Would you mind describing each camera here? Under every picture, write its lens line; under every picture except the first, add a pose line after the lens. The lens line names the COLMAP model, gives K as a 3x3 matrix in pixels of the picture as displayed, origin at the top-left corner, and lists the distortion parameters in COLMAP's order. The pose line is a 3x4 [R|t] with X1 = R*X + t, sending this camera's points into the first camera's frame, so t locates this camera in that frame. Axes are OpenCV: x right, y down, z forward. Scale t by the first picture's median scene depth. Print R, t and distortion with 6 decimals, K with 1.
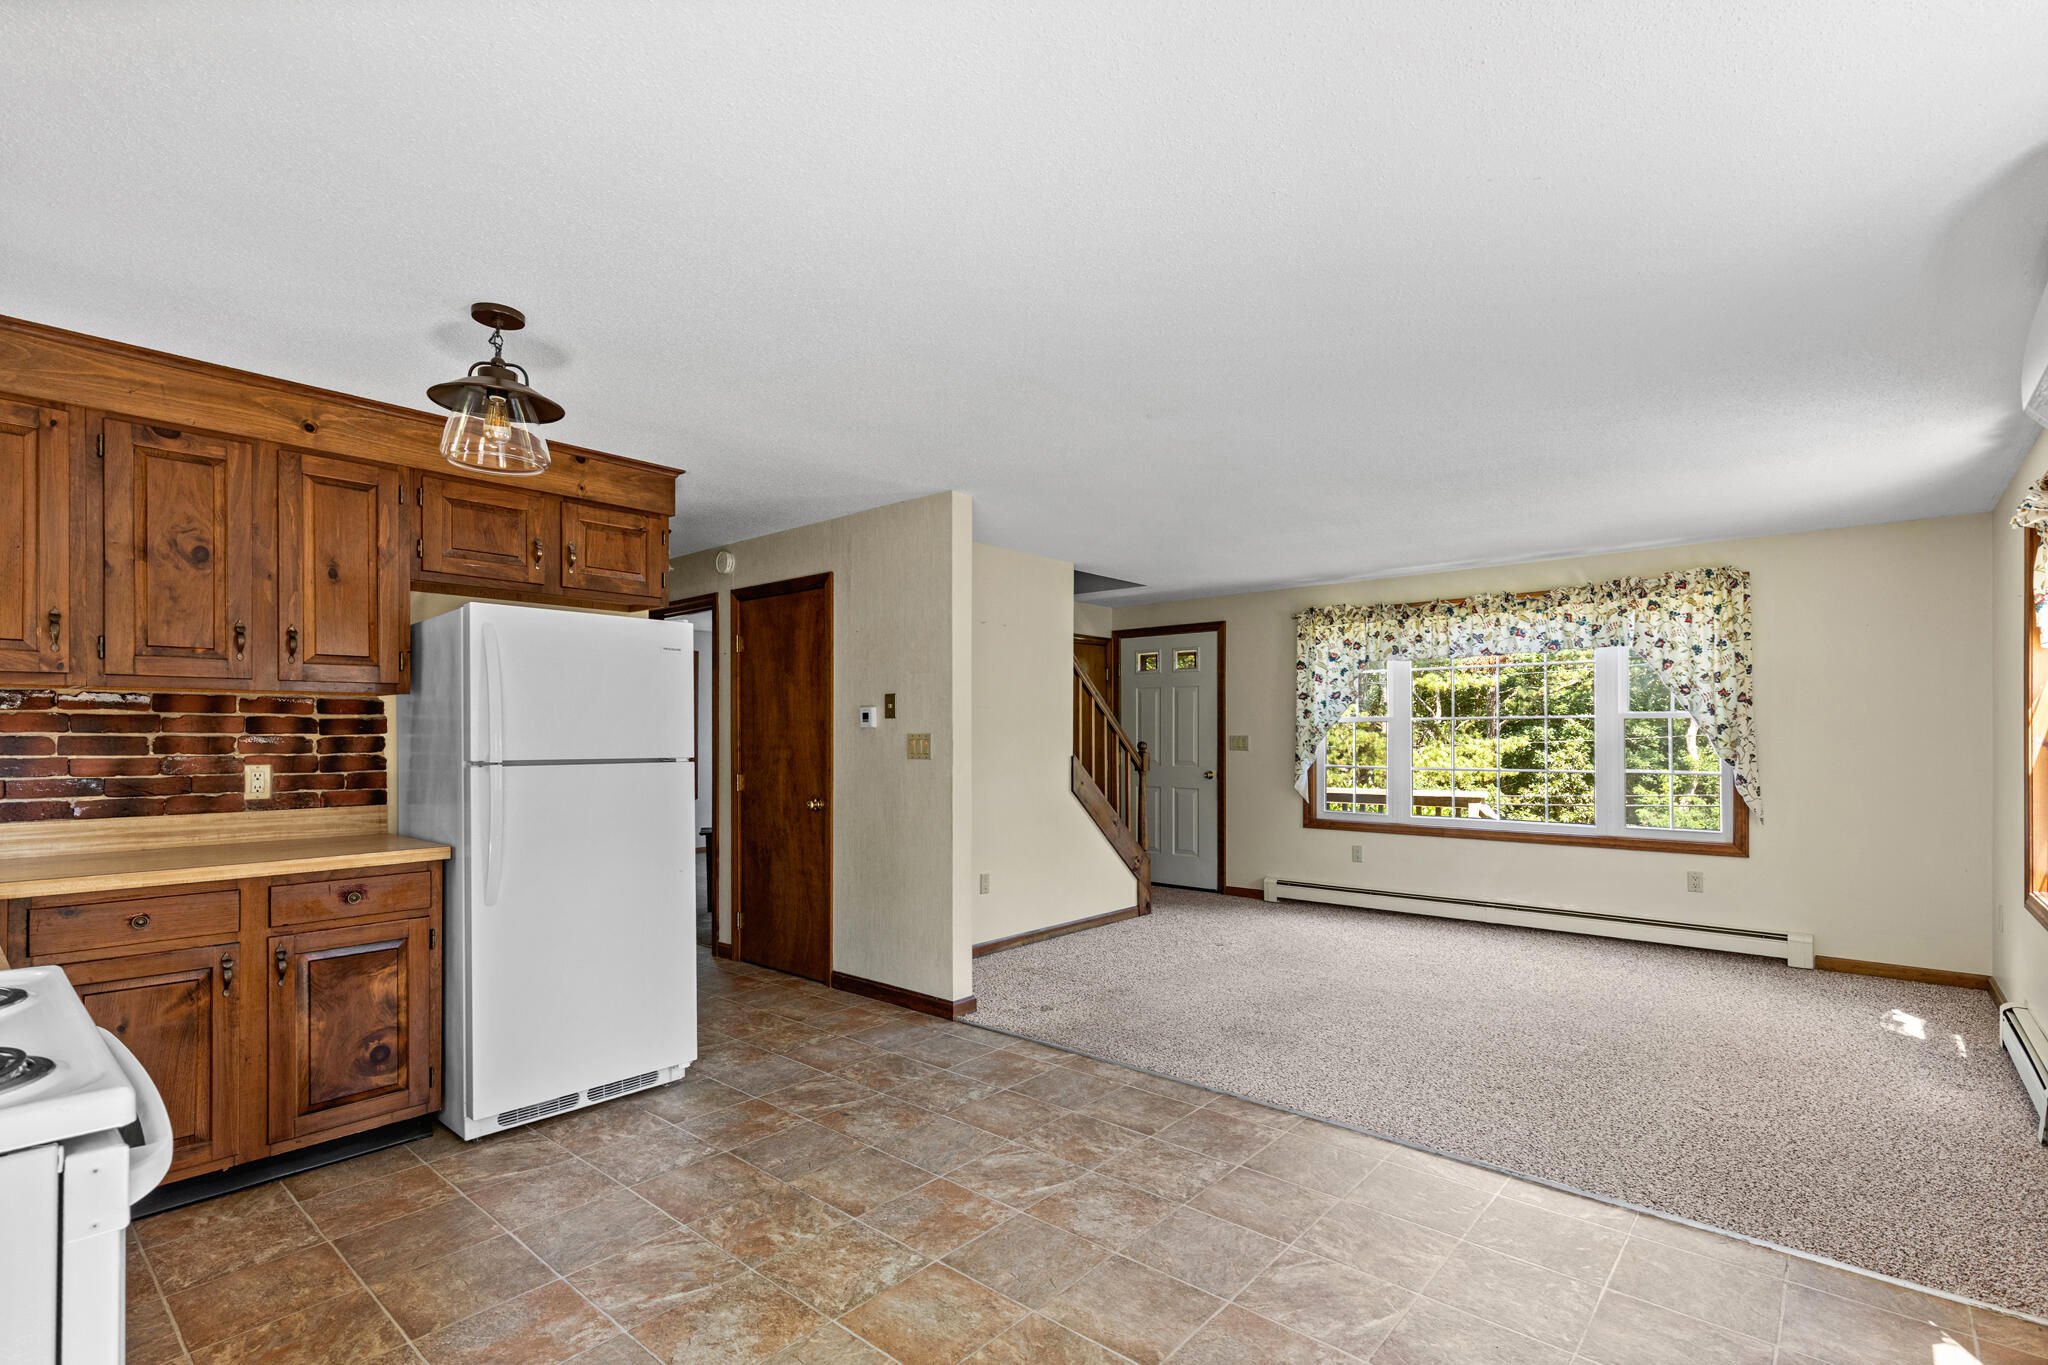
lens RADIAL K [[951.2, 0, 1028.5], [0, 951.2, 726.1], [0, 0, 1]] dist [0.014385, -0.006400]
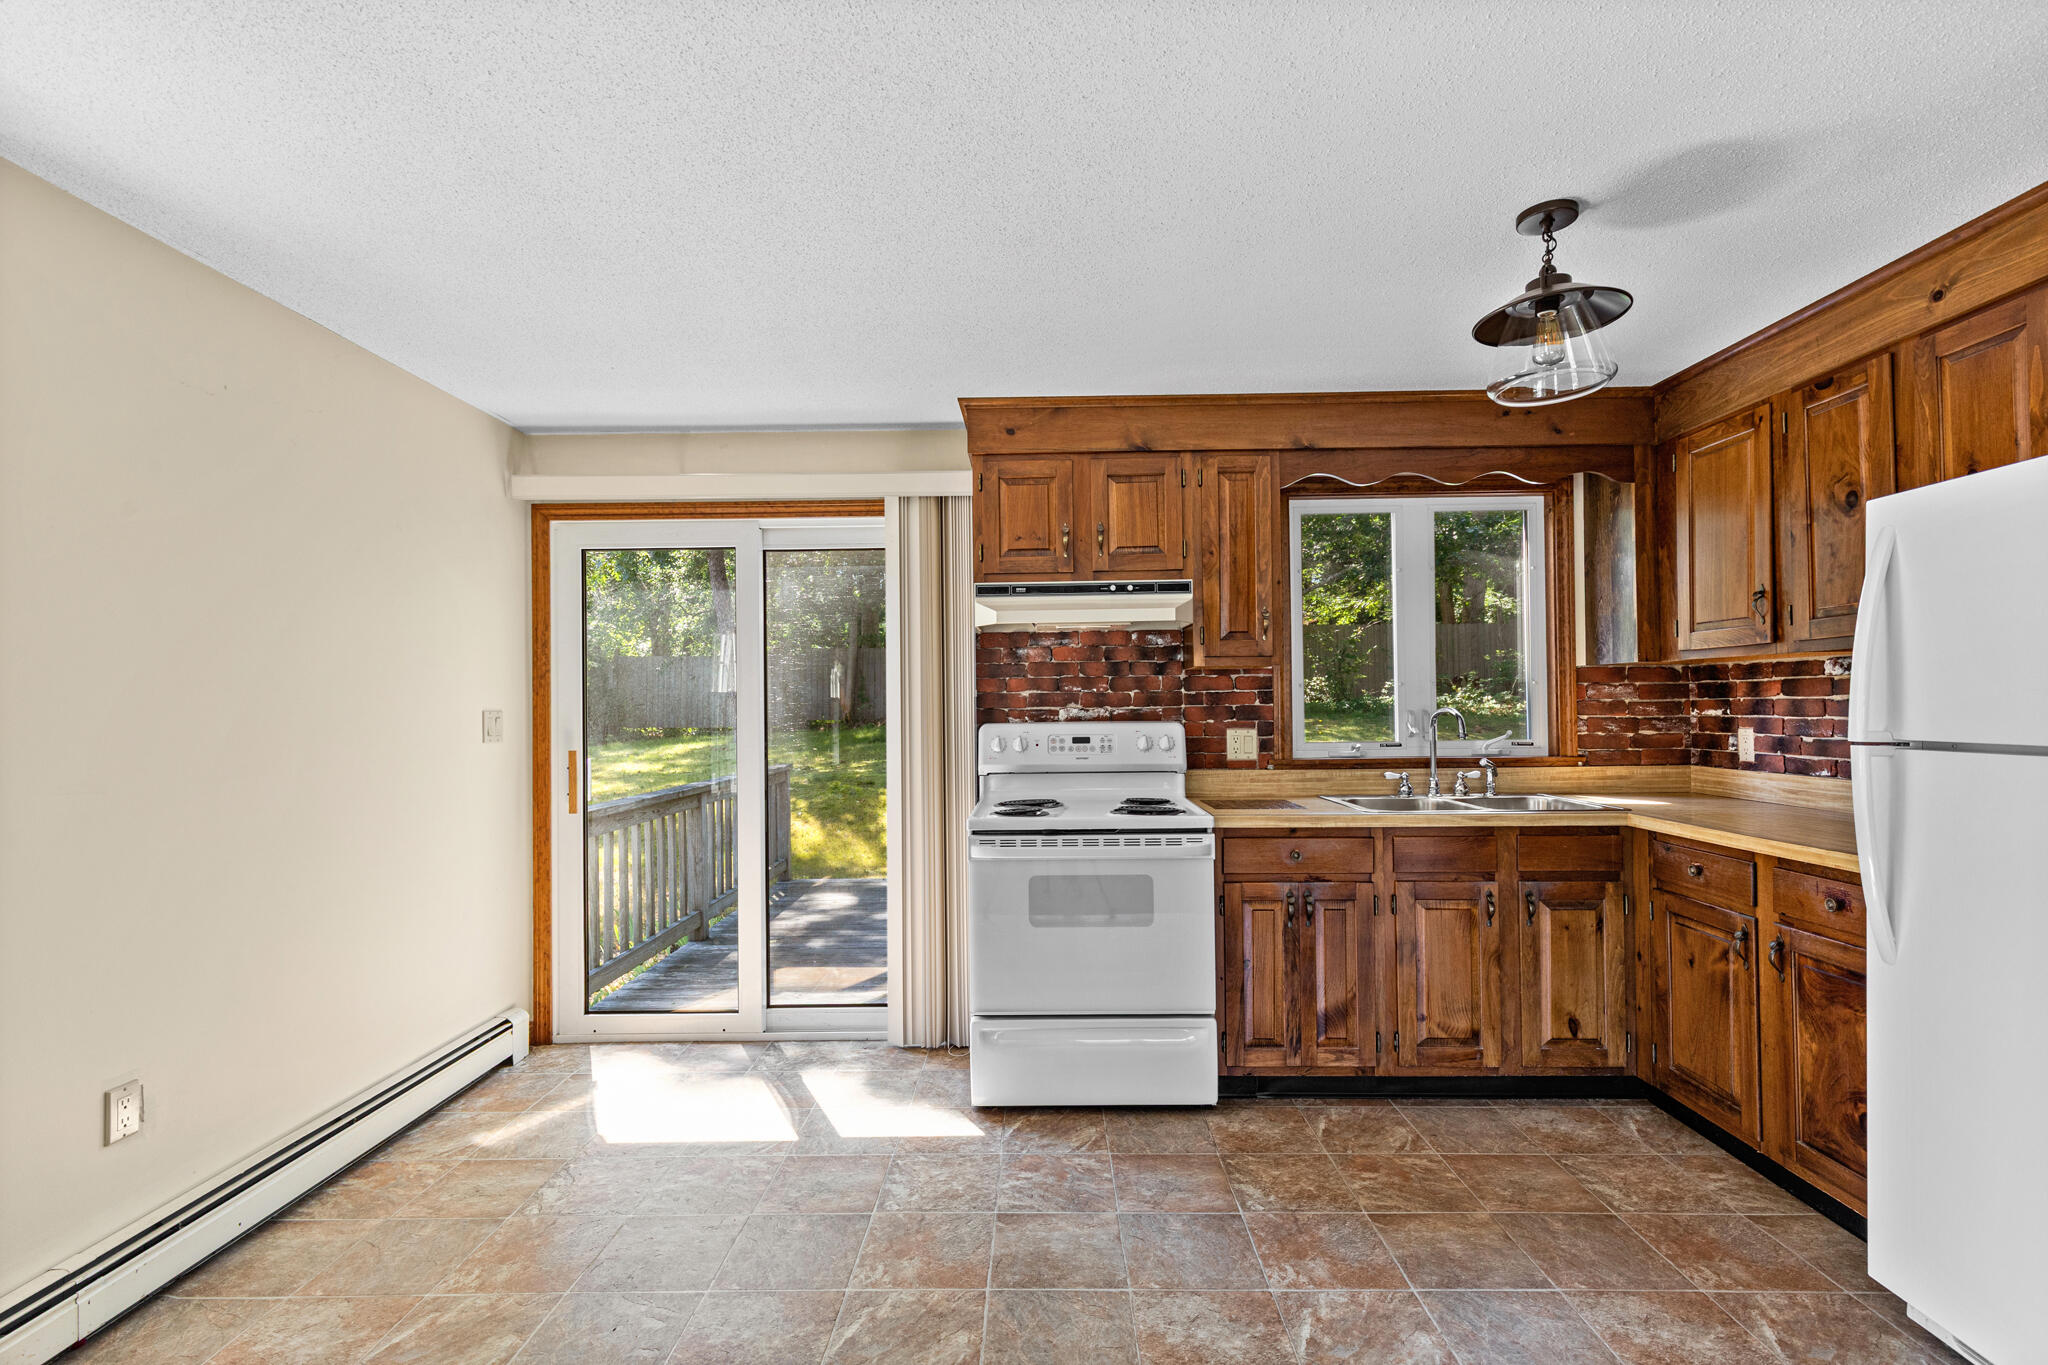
lens RADIAL K [[941.7, 0, 1028.1], [0, 941.7, 694.6], [0, 0, 1]] dist [0.009686, -0.001242]
pose [[-0.765994, 0.000655, -0.642847, 0.286284], [0.017058, 0.999668, -0.019307, 0.008005], [0.642621, -0.025754, -0.765751, 1.089915]]
